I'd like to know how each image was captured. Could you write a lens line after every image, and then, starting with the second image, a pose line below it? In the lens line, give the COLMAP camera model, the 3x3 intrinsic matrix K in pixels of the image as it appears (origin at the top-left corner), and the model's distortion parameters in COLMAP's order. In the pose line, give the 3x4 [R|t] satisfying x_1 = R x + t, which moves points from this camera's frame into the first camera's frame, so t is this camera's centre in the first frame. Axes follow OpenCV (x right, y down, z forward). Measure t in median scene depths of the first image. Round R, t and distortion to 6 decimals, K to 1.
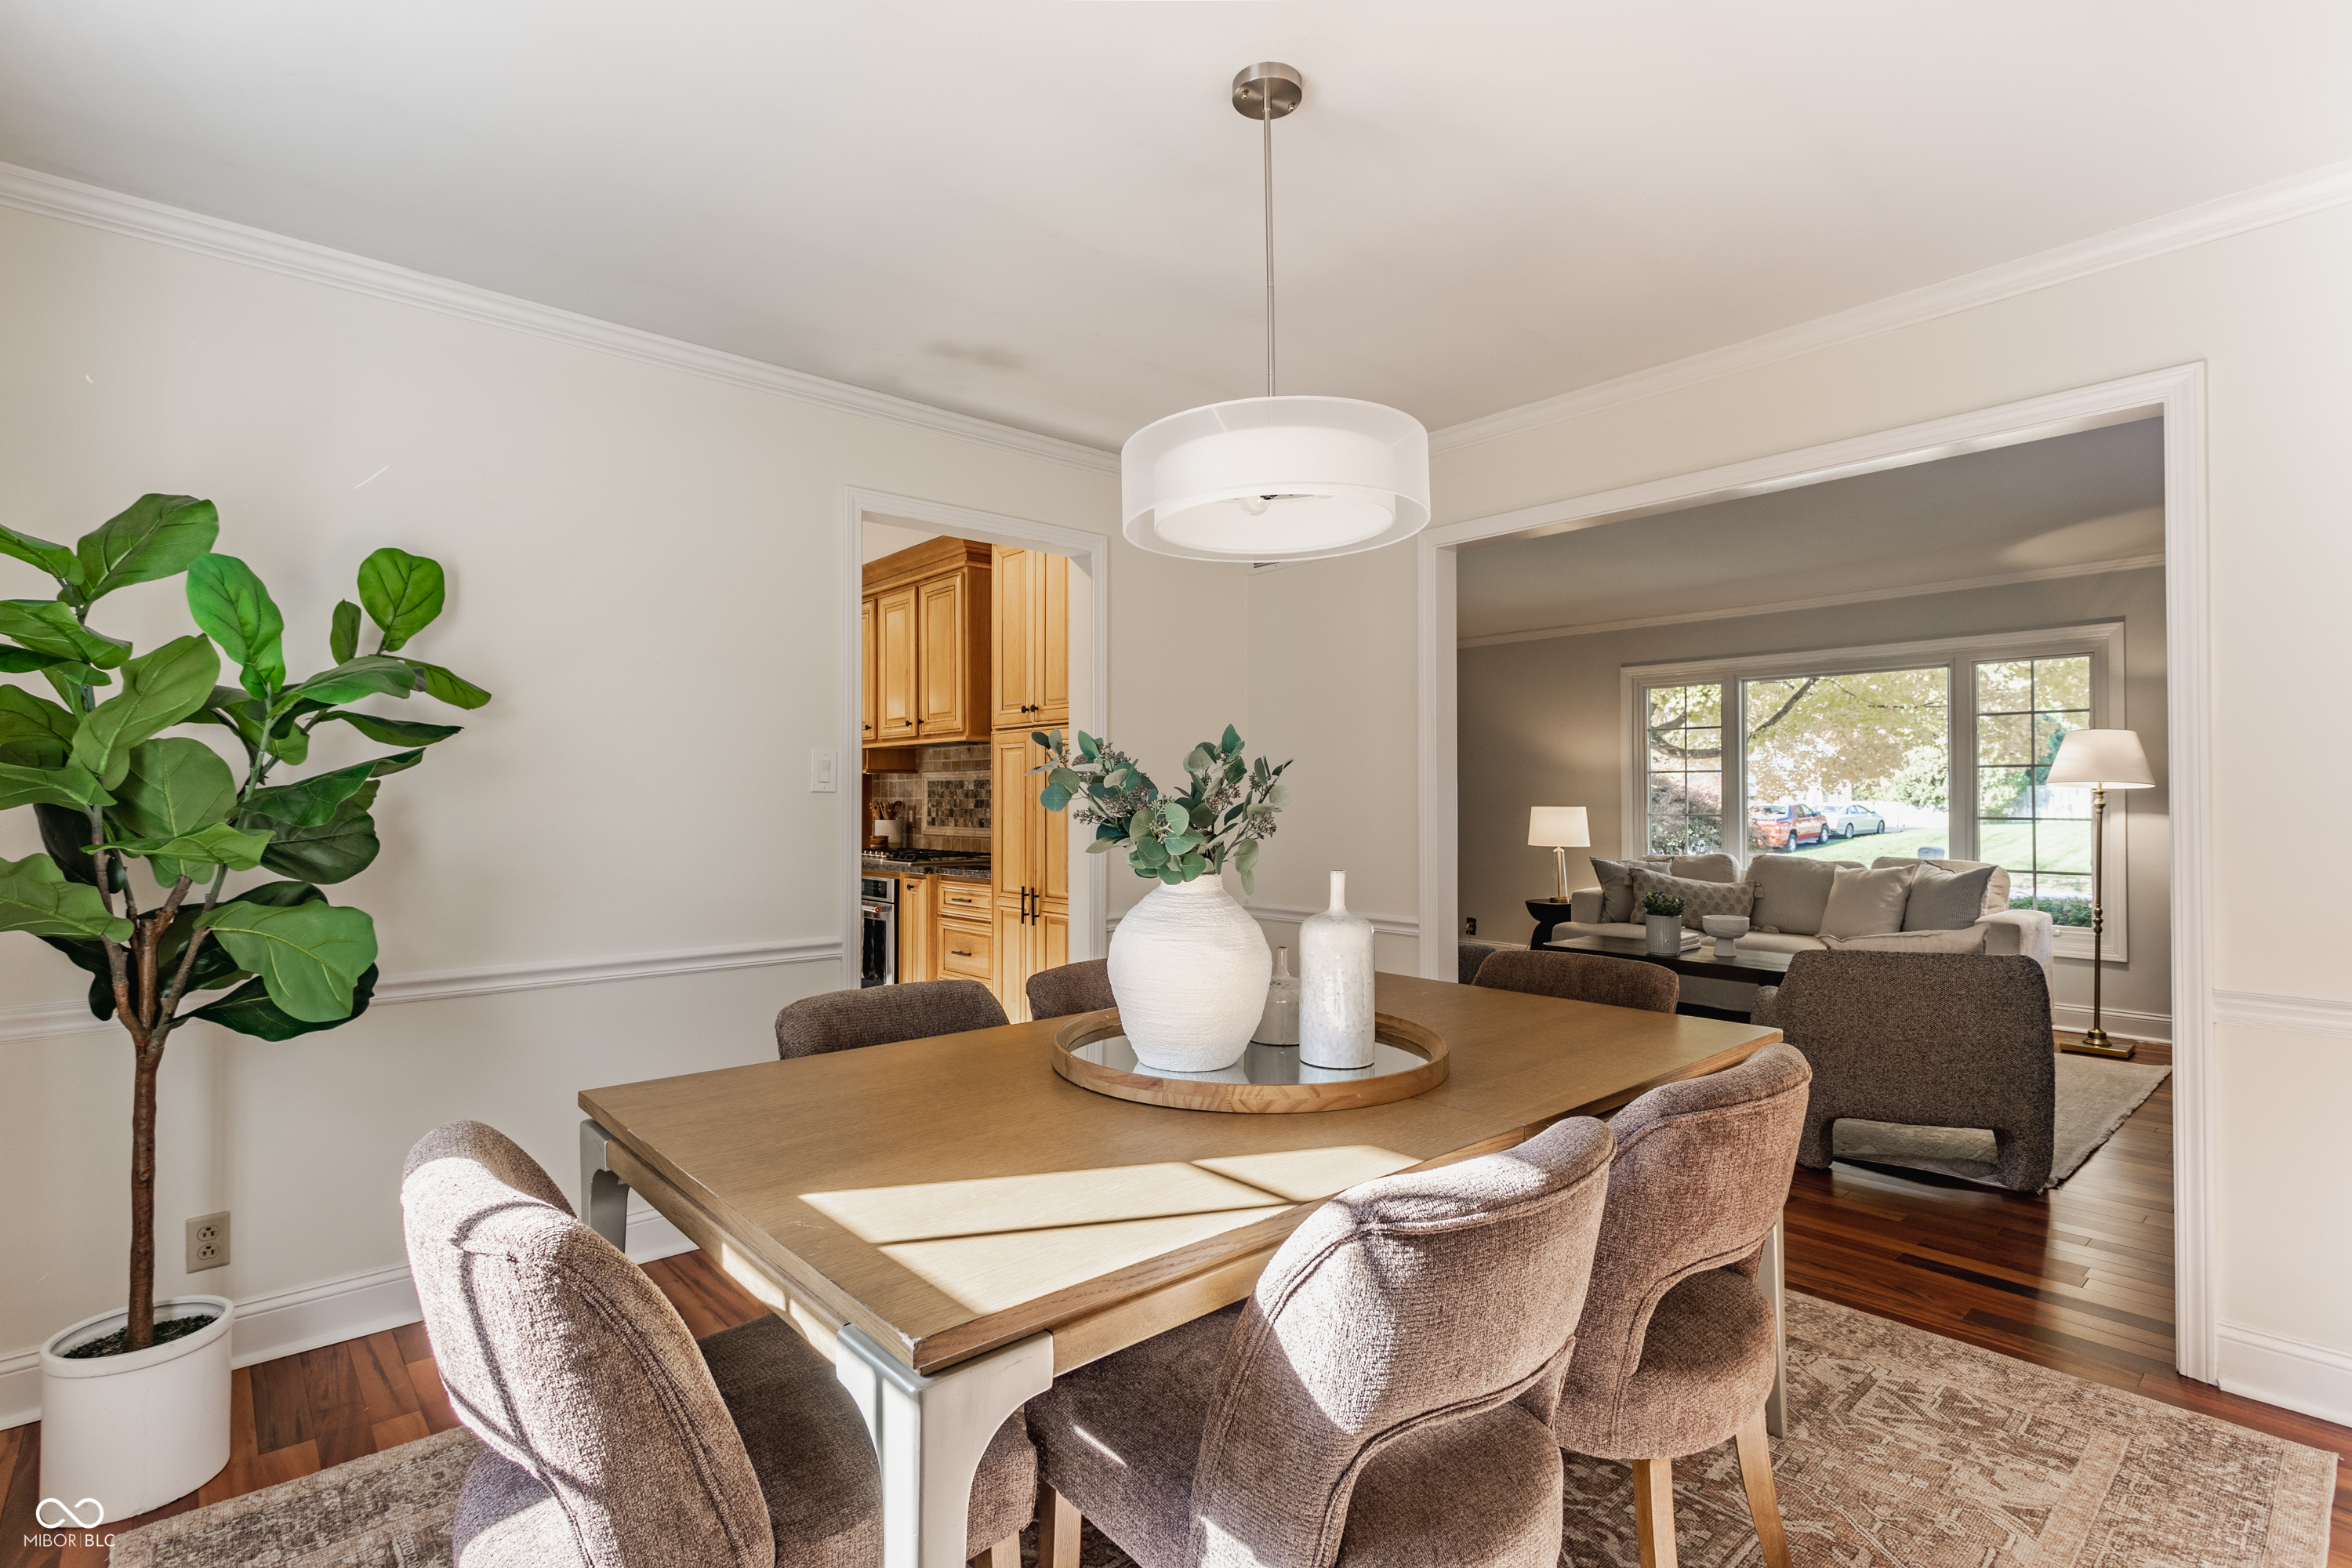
lens RADIAL K [[1112.1, 0, 1169.6], [0, 1112.1, 781.5], [0, 0, 1]] dist [0.001717, -0.000205]
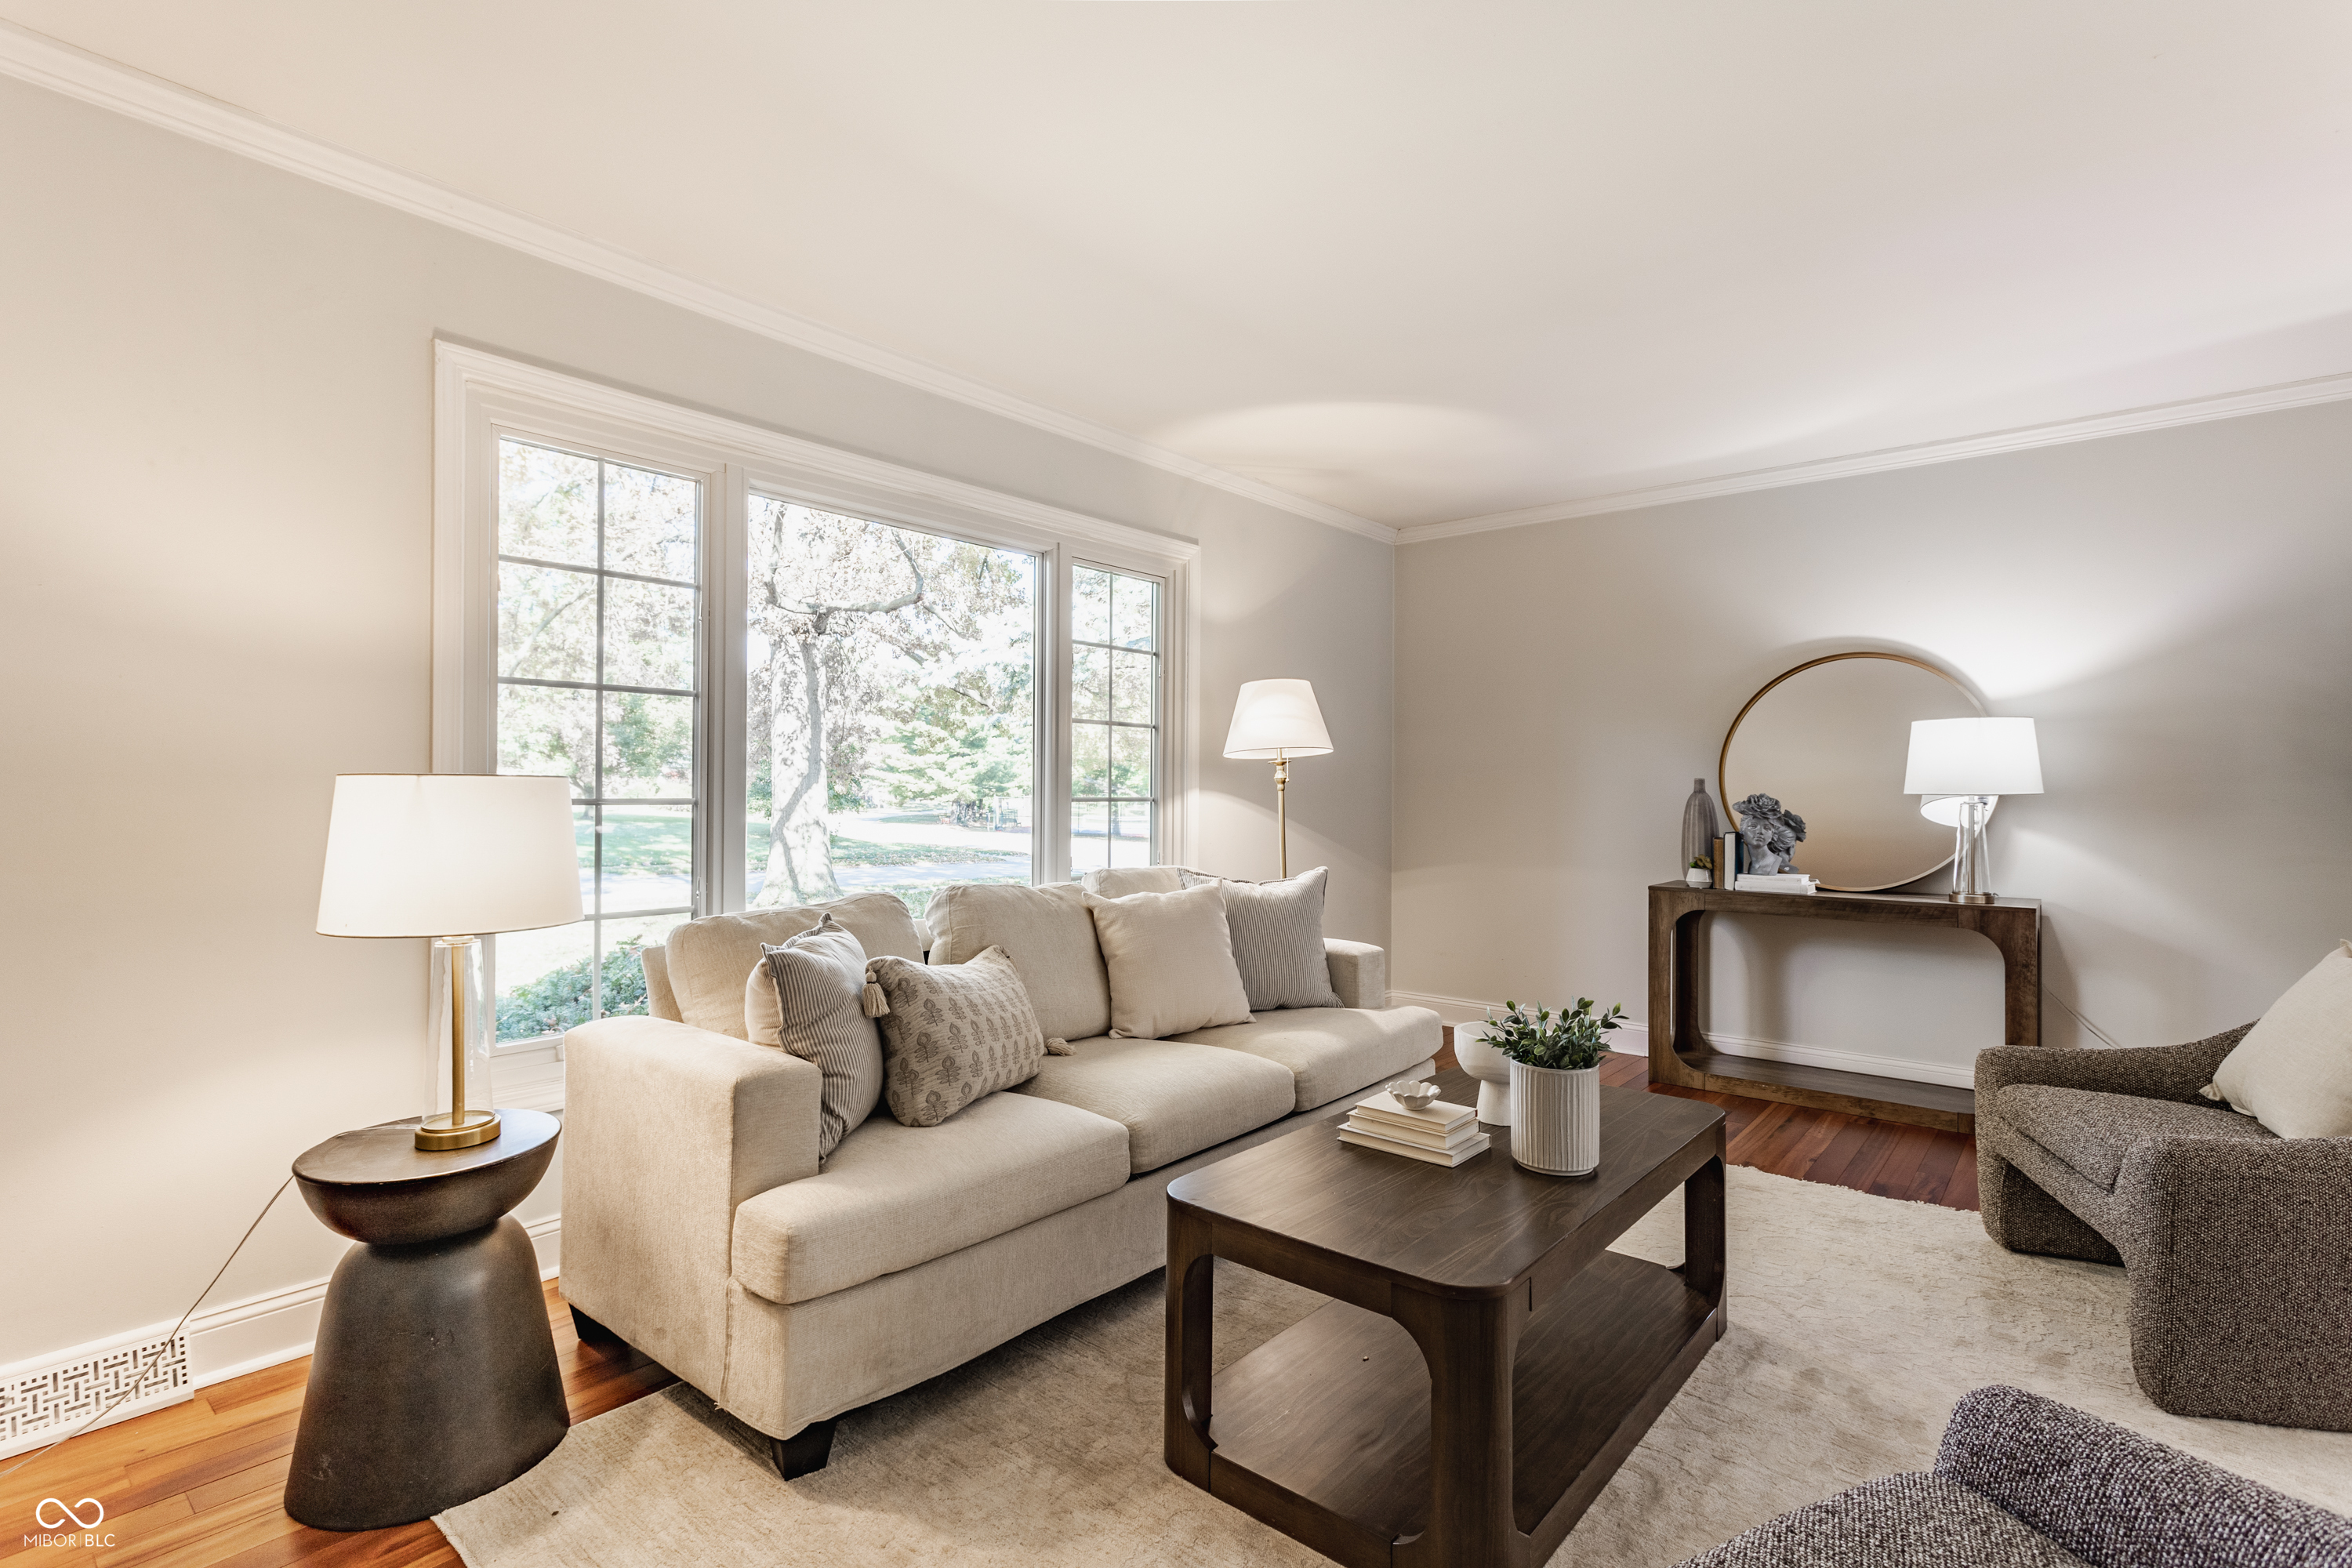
lens RADIAL K [[1112.1, 0, 1169.6], [0, 1112.1, 781.5], [0, 0, 1]] dist [0.001717, -0.000205]
pose [[-0.142504, 0.007037, 0.989769, 0.072159], [-0.019117, 0.999769, -0.009861, 0.027660], [-0.989610, -0.020326, -0.142336, 1.008037]]
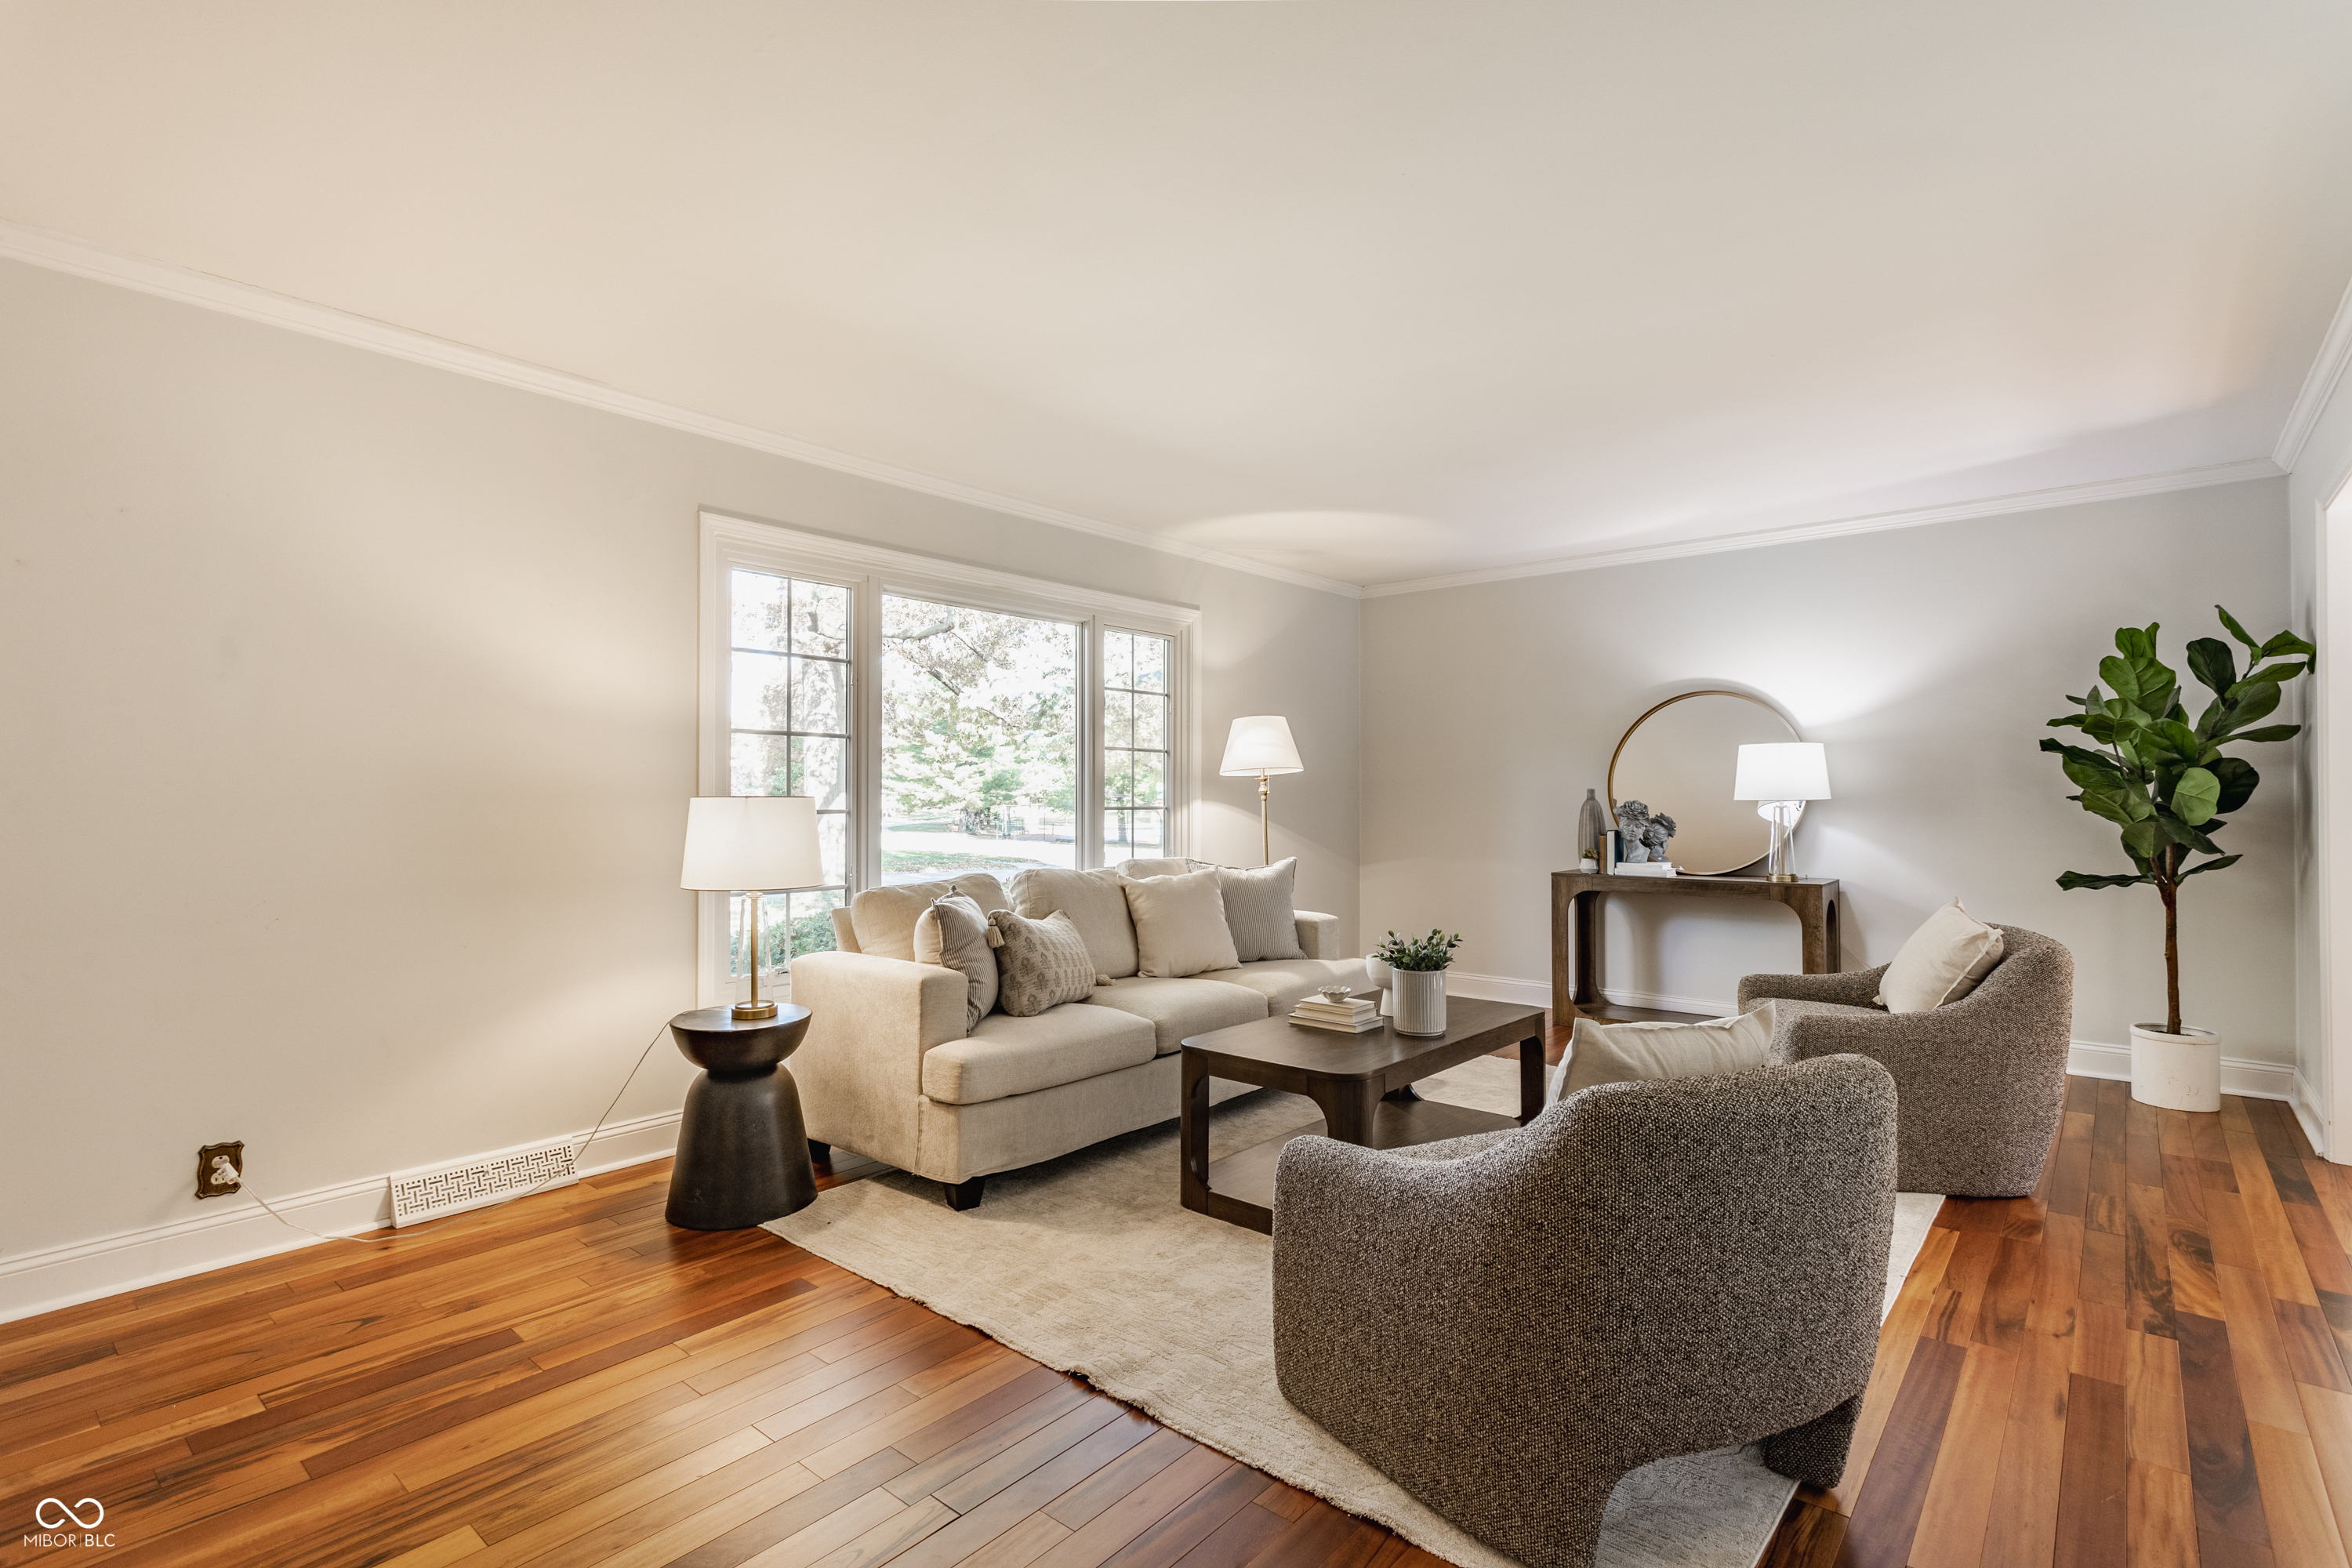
lens RADIAL K [[1112.1, 0, 1169.6], [0, 1112.1, 781.5], [0, 0, 1]] dist [0.001717, -0.000205]
pose [[-0.137306, 0.014016, 0.990429, -0.129053], [-0.012977, 0.999789, -0.015948, 0.025384], [-0.990444, -0.015042, -0.137095, 1.039681]]
